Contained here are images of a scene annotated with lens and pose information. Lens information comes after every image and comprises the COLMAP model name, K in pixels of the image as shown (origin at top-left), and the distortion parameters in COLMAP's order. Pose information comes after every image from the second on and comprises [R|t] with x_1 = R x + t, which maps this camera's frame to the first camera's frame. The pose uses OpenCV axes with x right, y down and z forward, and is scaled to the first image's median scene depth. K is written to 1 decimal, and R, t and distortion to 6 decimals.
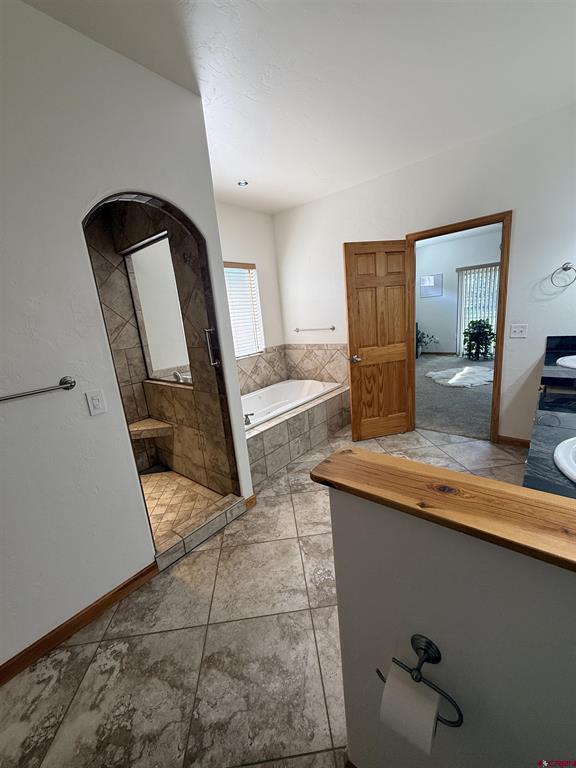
lens RADIAL K [[307.1, 0, 287.8], [0, 307.1, 382.7], [0, 0, 1]] dist [0.001751, 0.000087]
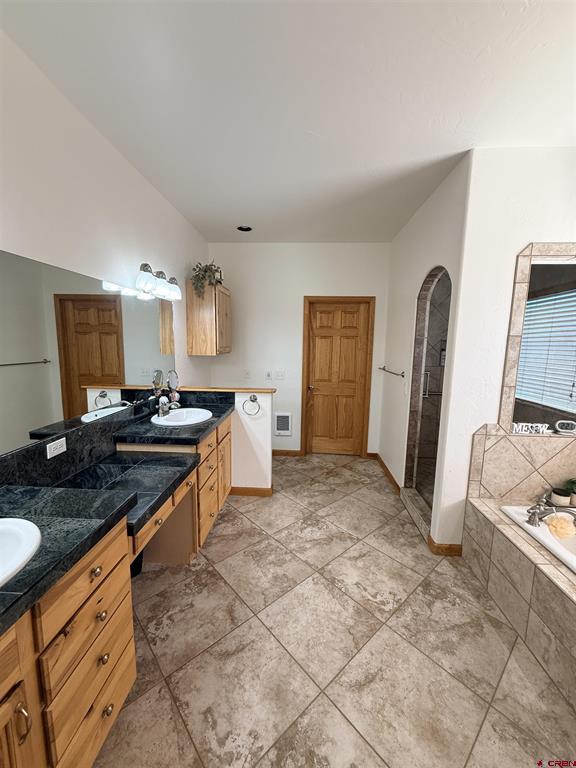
lens RADIAL K [[307.1, 0, 287.8], [0, 307.1, 382.7], [0, 0, 1]] dist [0.001751, 0.000087]
pose [[-0.799316, 0.143781, -0.583456, 1.108667], [-0.091281, 0.930633, 0.354388, -0.580157], [0.593937, 0.336526, -0.730745, 1.928264]]
